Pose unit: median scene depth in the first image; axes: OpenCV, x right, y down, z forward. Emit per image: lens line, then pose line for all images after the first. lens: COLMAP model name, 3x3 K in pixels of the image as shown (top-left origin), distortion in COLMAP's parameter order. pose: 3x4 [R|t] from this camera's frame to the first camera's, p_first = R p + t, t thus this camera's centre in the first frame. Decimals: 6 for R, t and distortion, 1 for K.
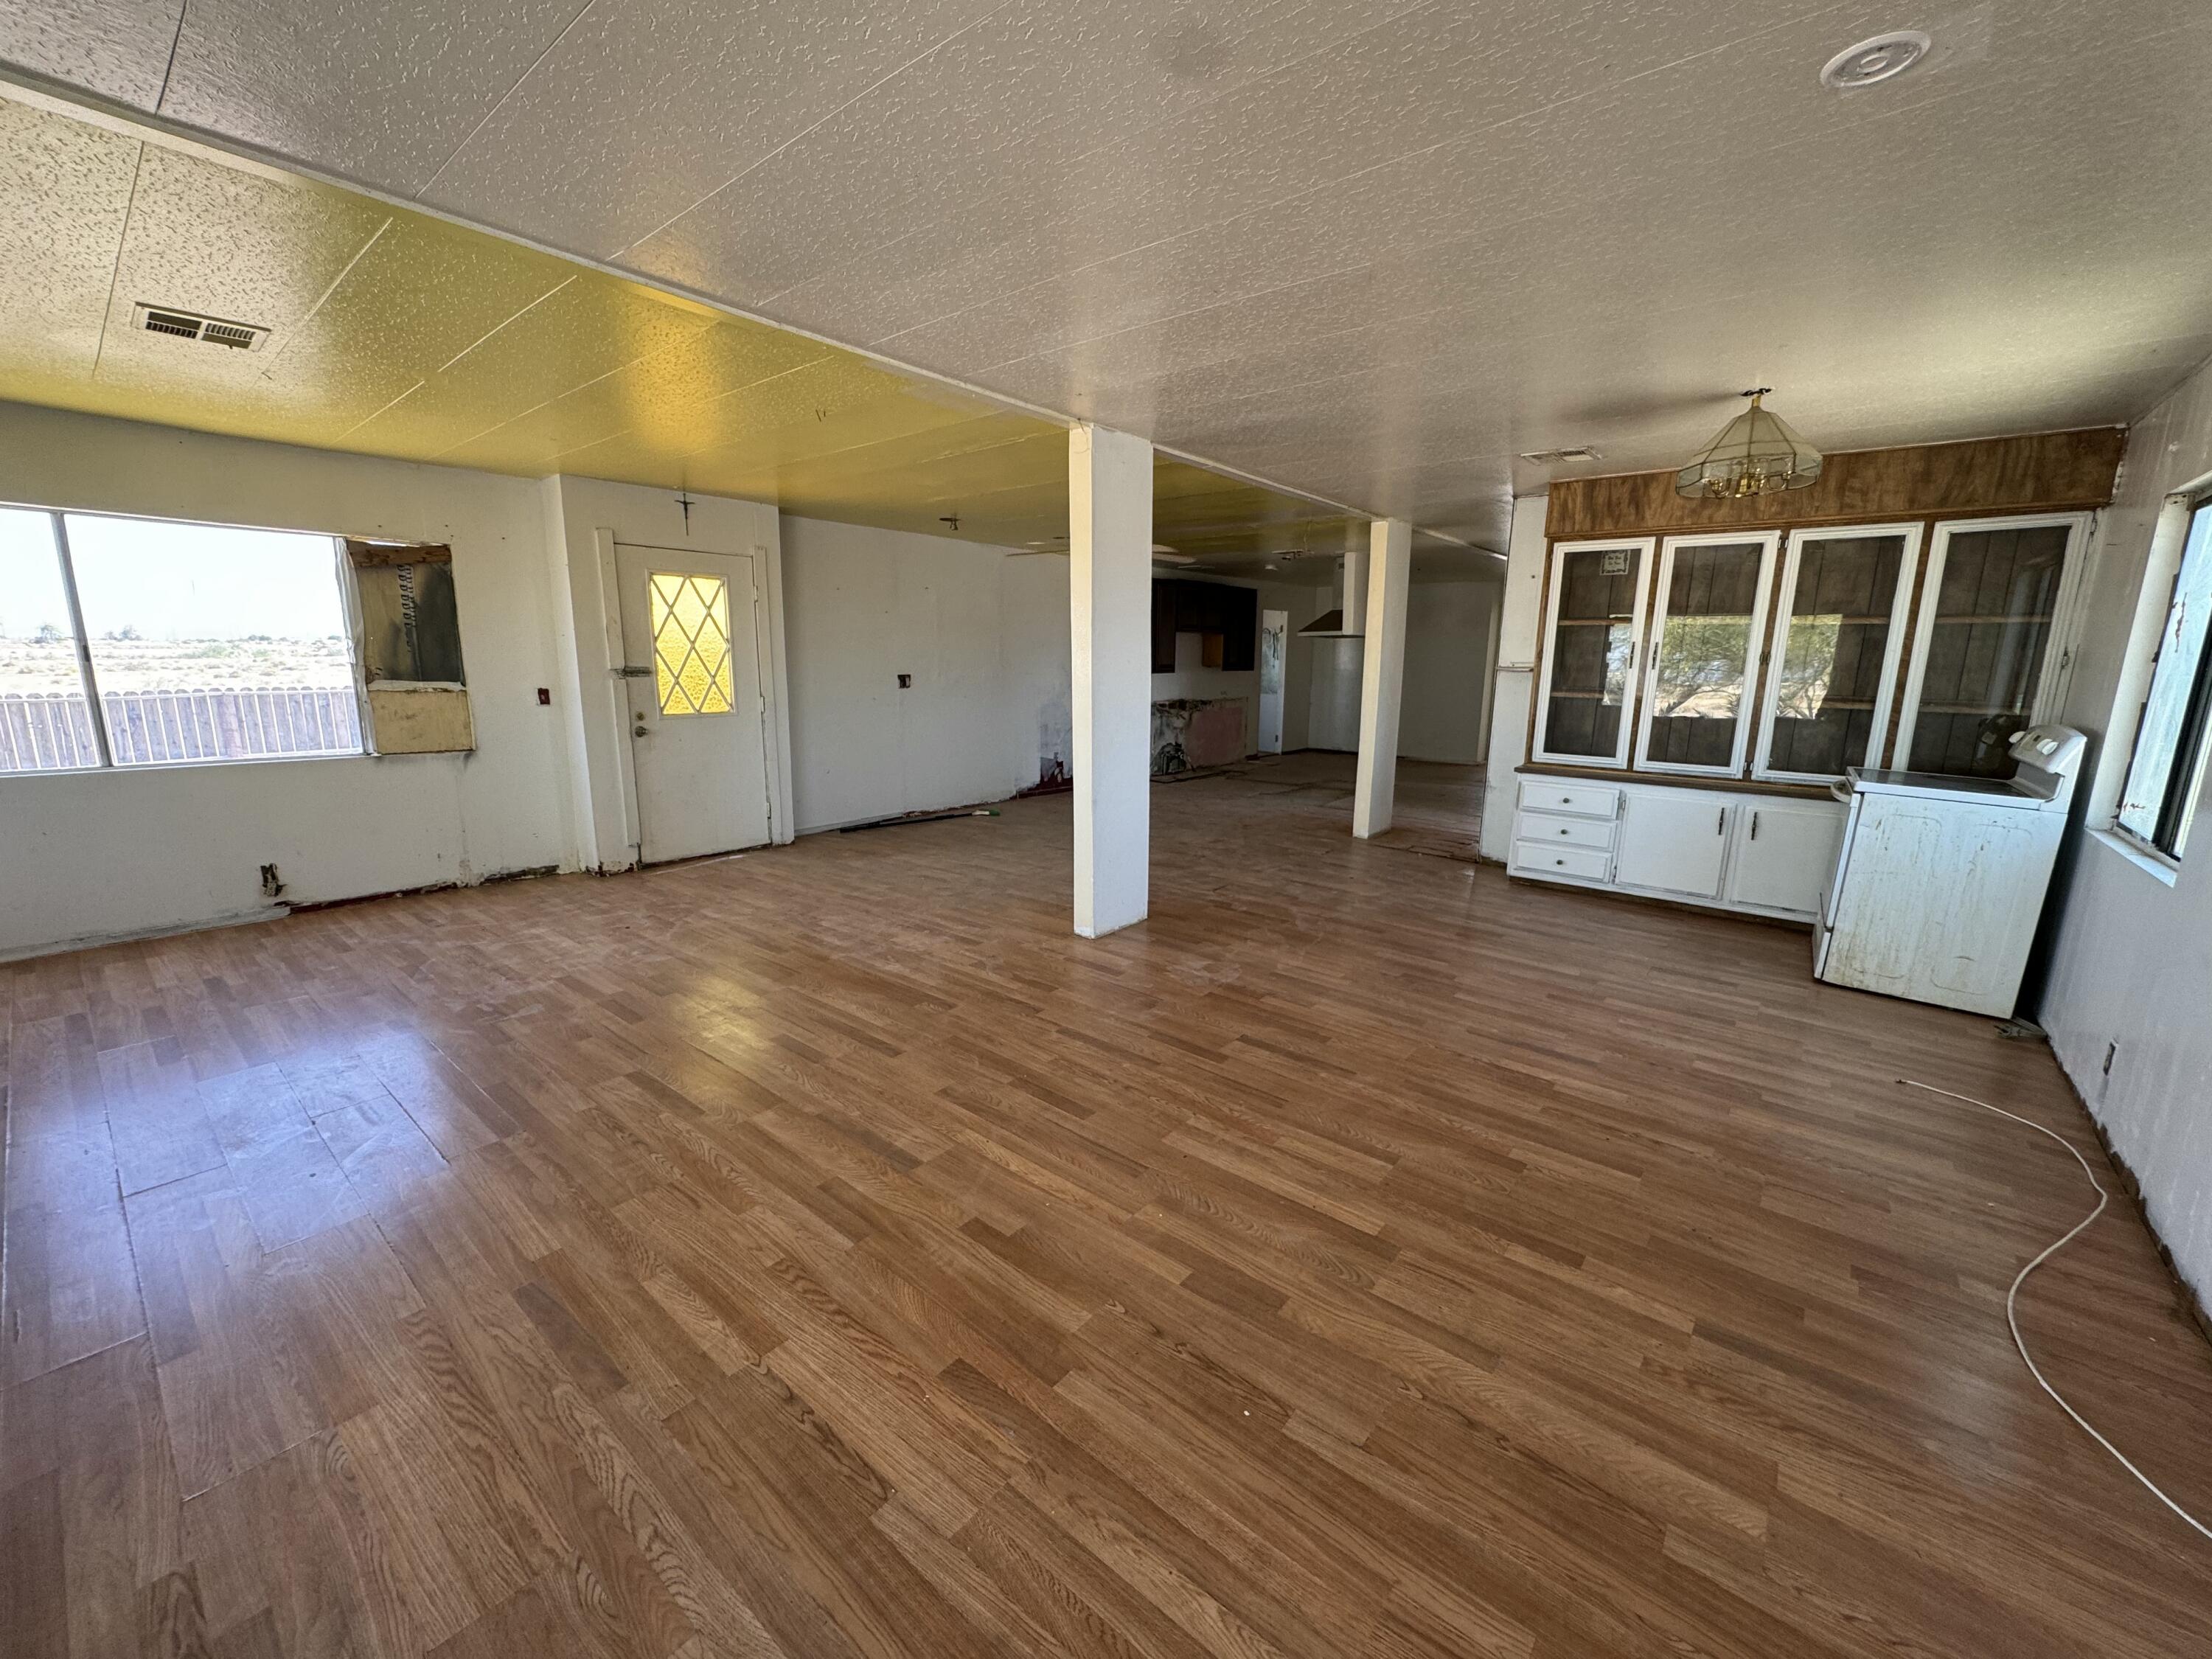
lens RADIAL K [[889.4, 0, 1106.0], [0, 889.4, 829.5], [0, 0, 1]] dist [-0.000766, -0.000125]
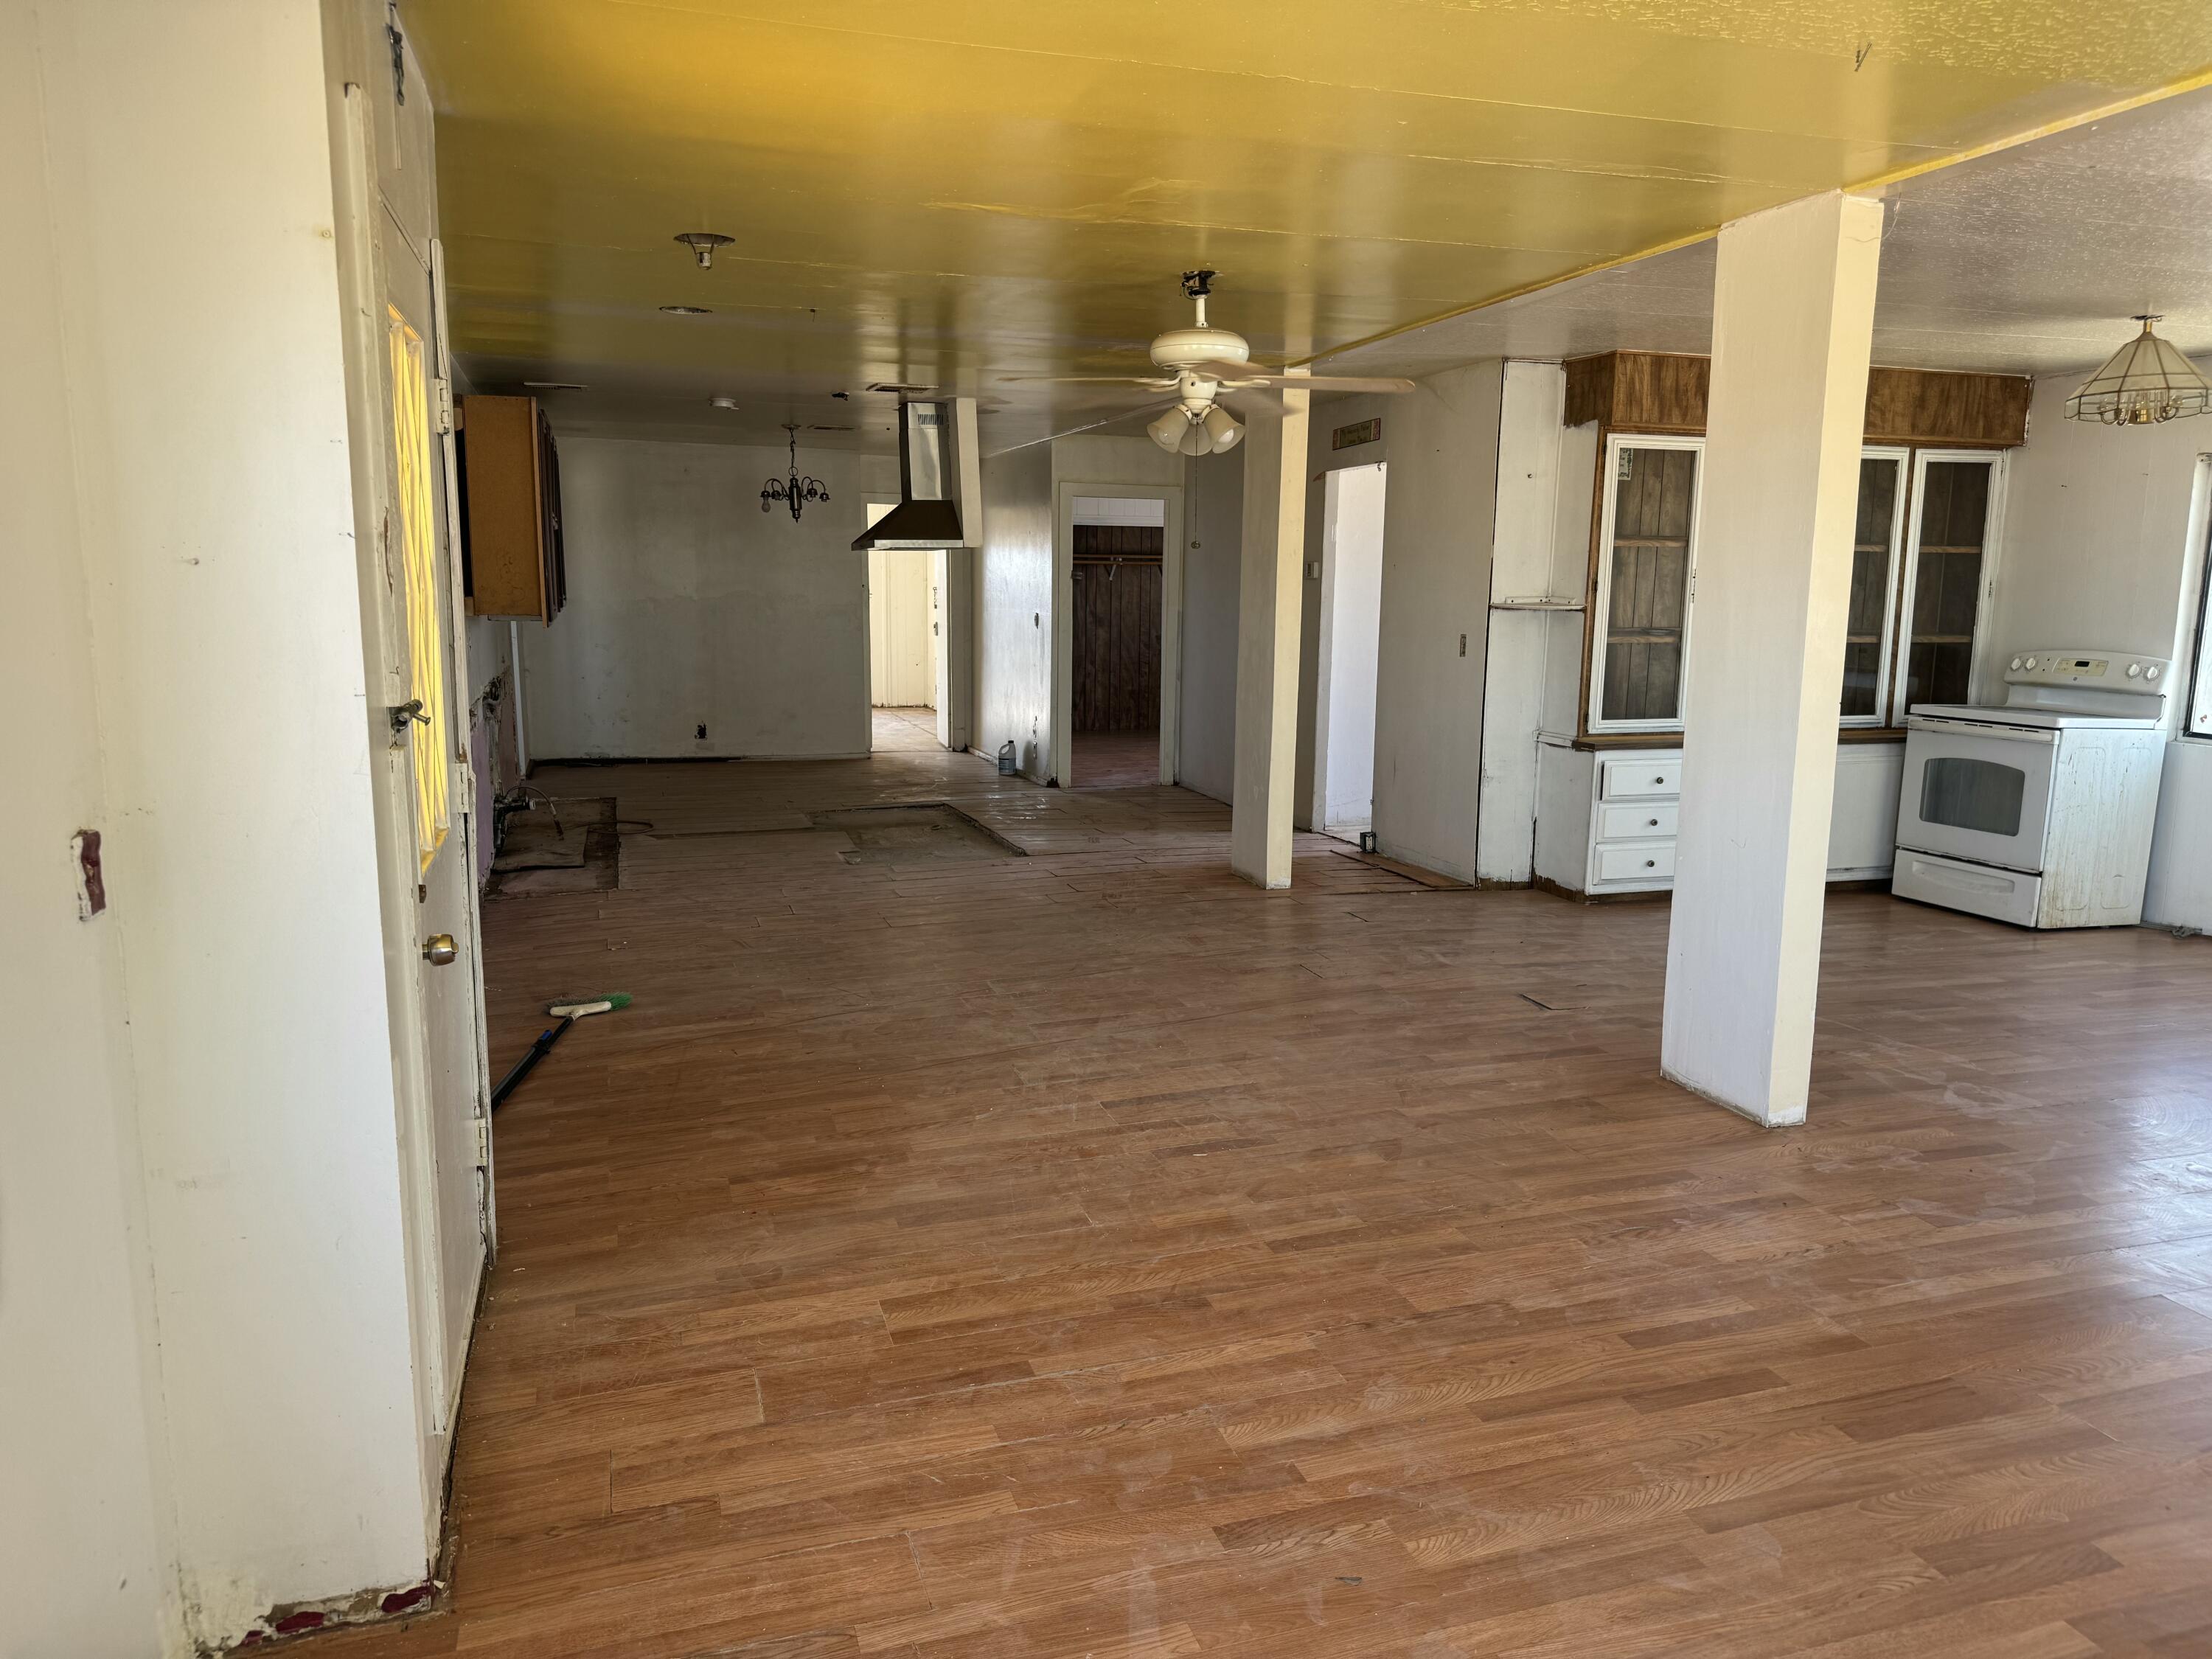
lens RADIAL K [[1568.4, 0, 1106.0], [0, 1568.4, 829.5], [0, 0, 1]] dist [0.073105, -0.088461]
pose [[0.534925, -0.141726, 0.832928, -0.990469], [0.158179, 0.985199, 0.066049, -0.179468], [-0.829961, 0.096420, 0.549426, 0.771041]]
